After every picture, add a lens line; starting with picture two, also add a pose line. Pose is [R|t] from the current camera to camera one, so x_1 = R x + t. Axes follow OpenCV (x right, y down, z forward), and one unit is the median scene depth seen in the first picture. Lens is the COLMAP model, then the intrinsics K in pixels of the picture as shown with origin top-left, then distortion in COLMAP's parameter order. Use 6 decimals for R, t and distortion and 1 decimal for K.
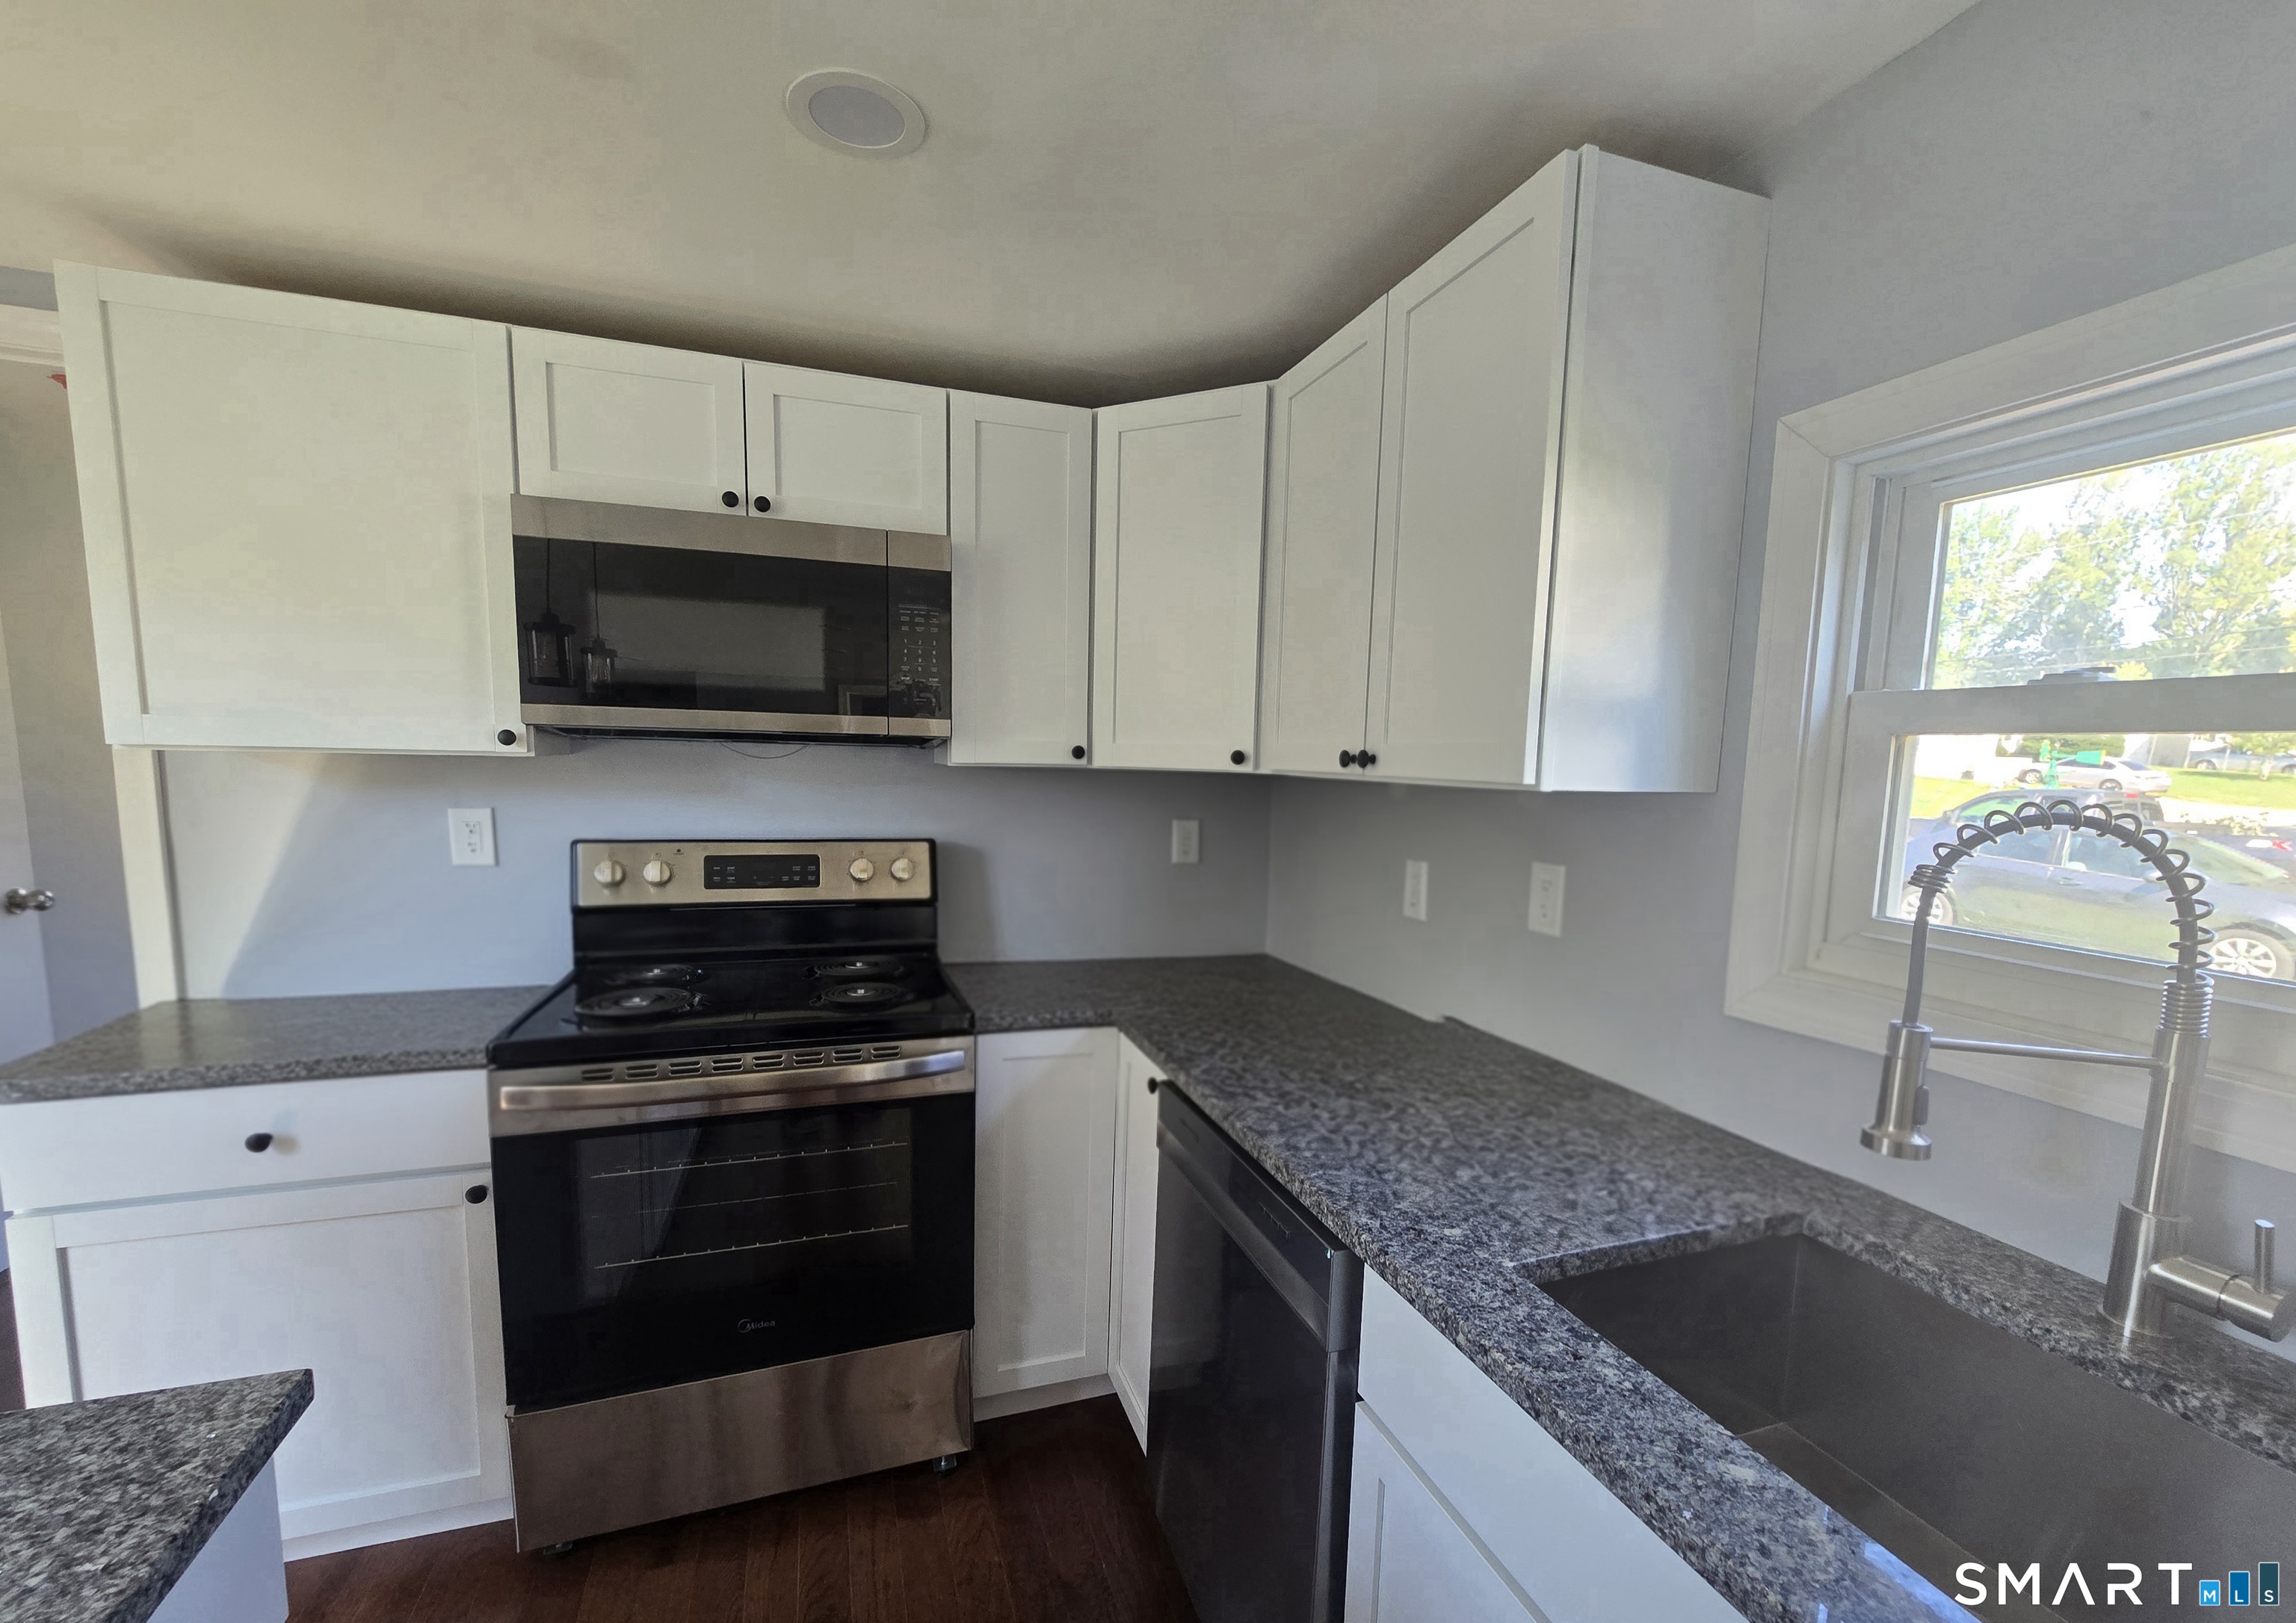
lens RADIAL K [[954.9, 0, 1143.7], [0, 954.9, 865.3], [0, 0, 1]] dist [0.000607, 0.000033]
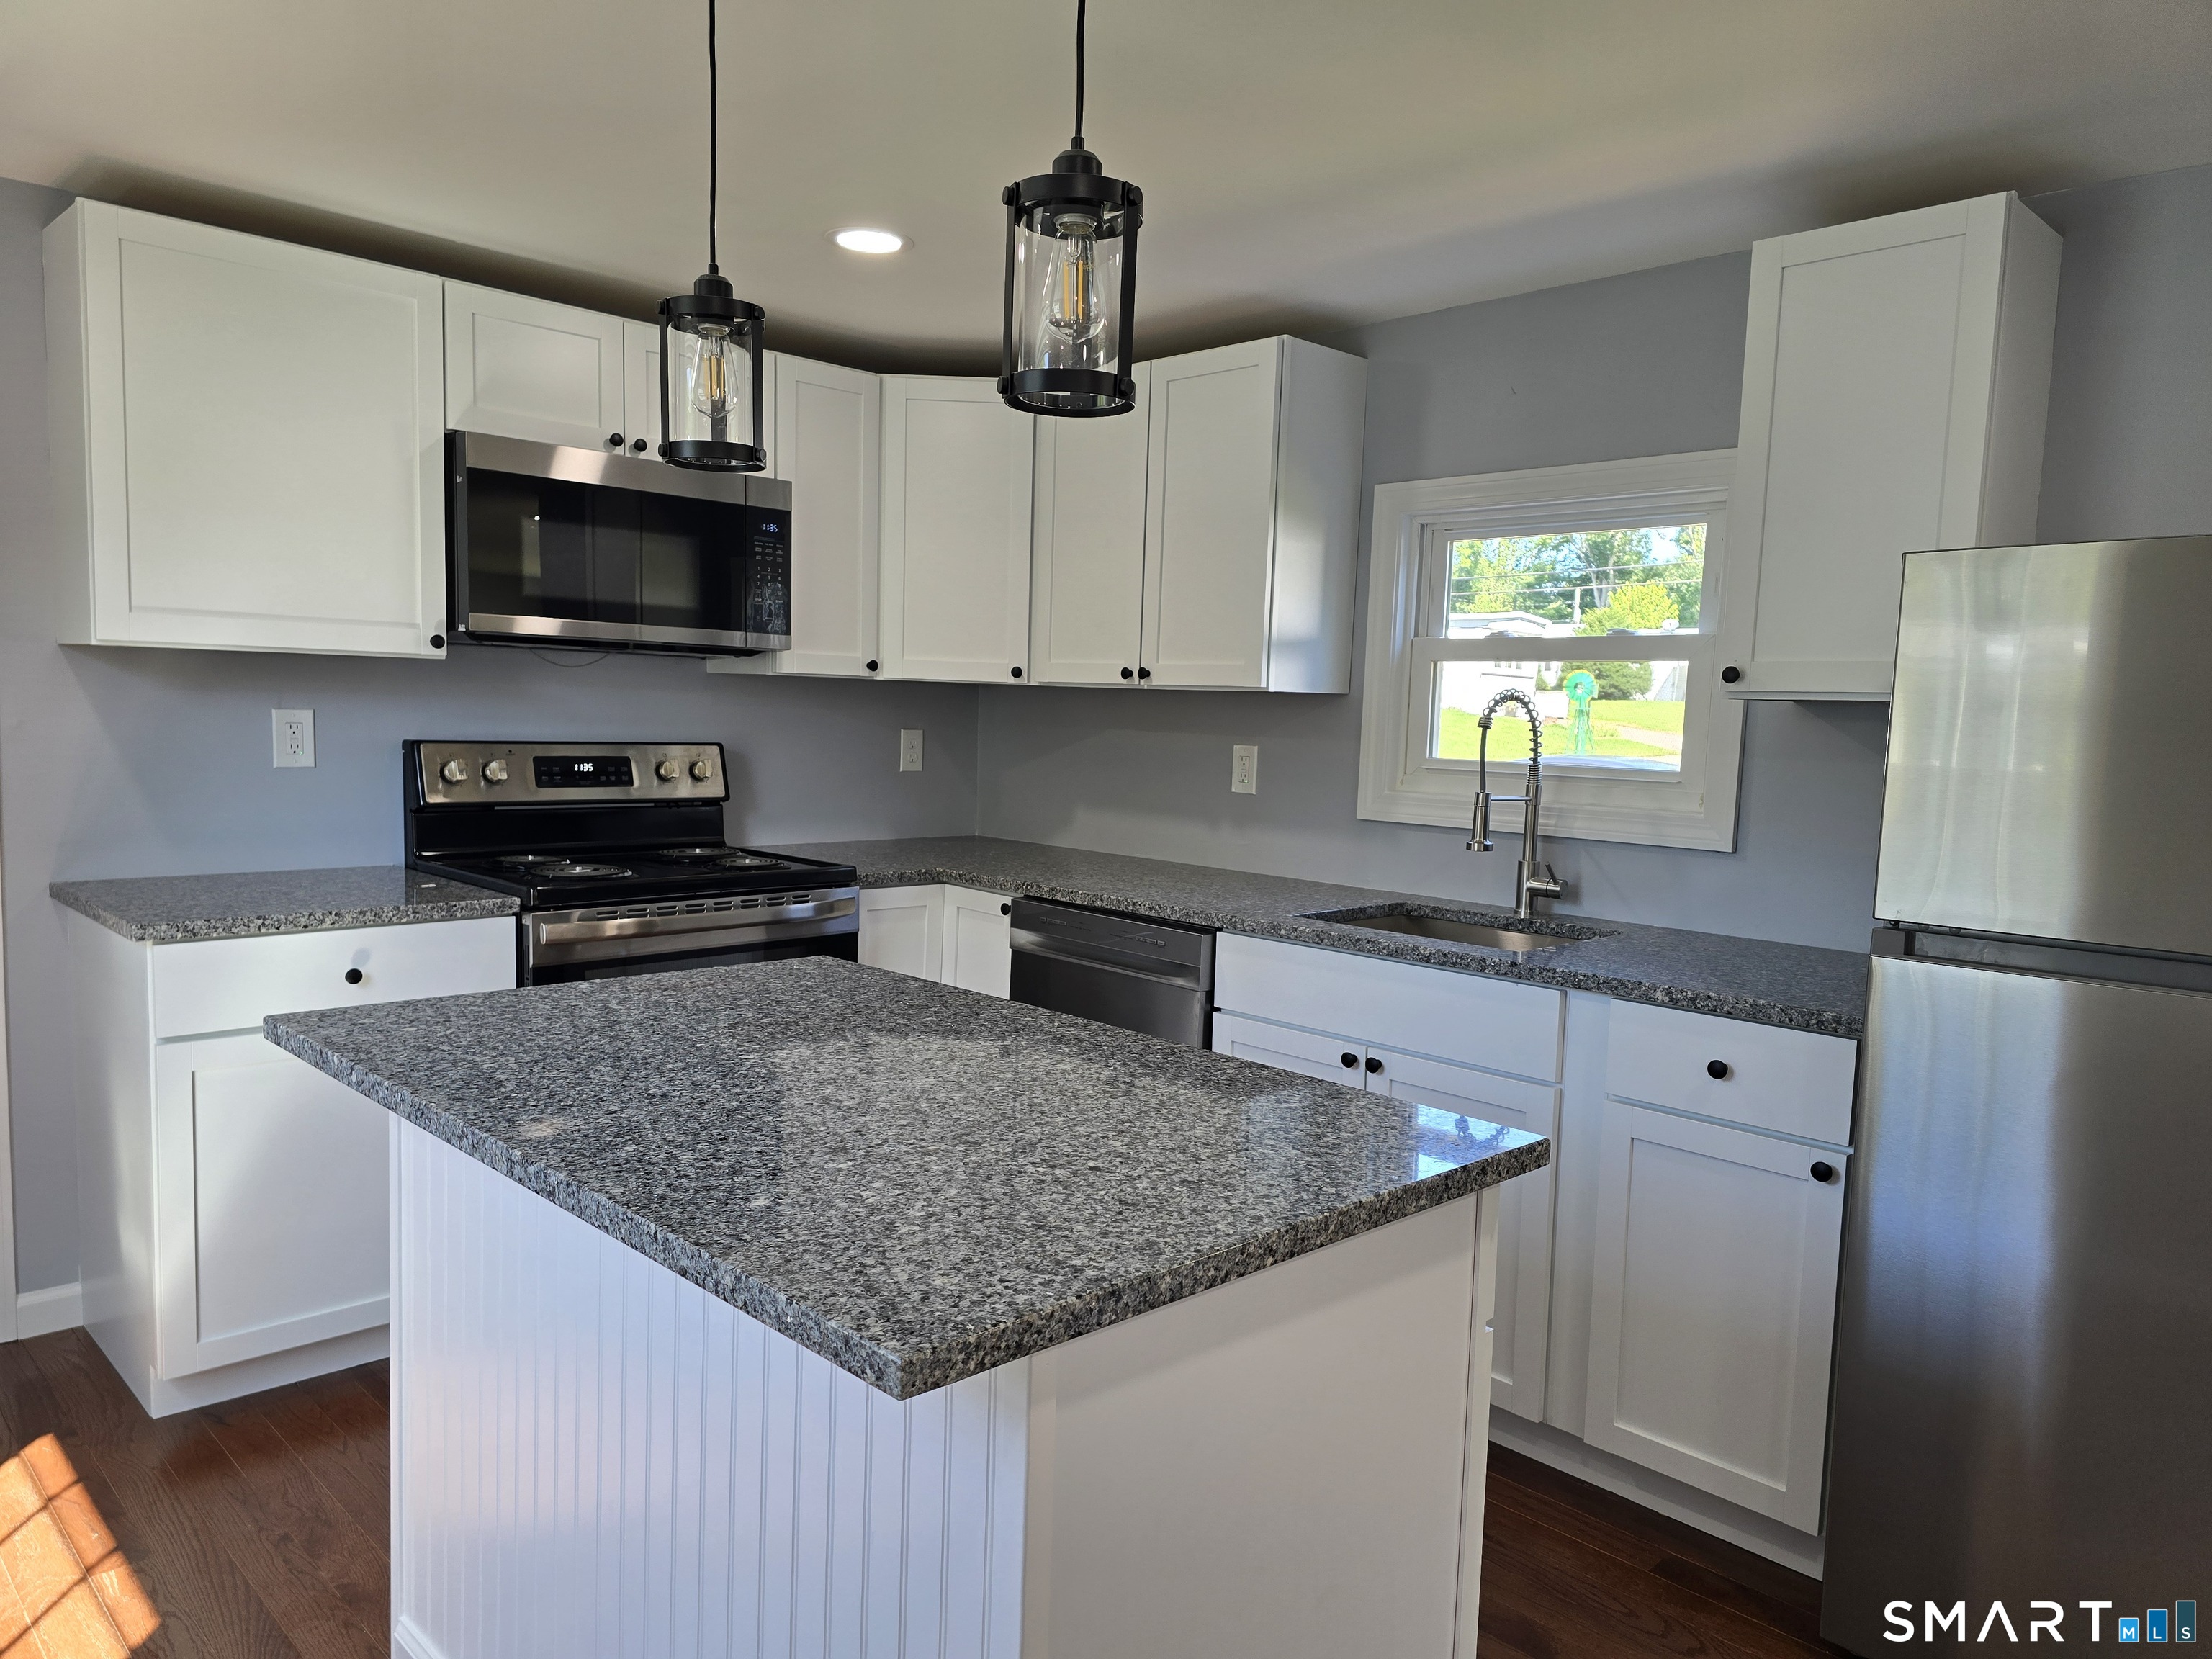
lens RADIAL K [[1487.4, 0, 1106.3], [0, 1487.4, 868.7], [0, 0, 1]] dist [0.084875, -0.061367]
pose [[0.899008, -0.043381, 0.435778, -0.711736], [0.039072, 0.999059, 0.018851, 0.123566], [-0.436186, 0.000079, 0.899857, -0.892244]]
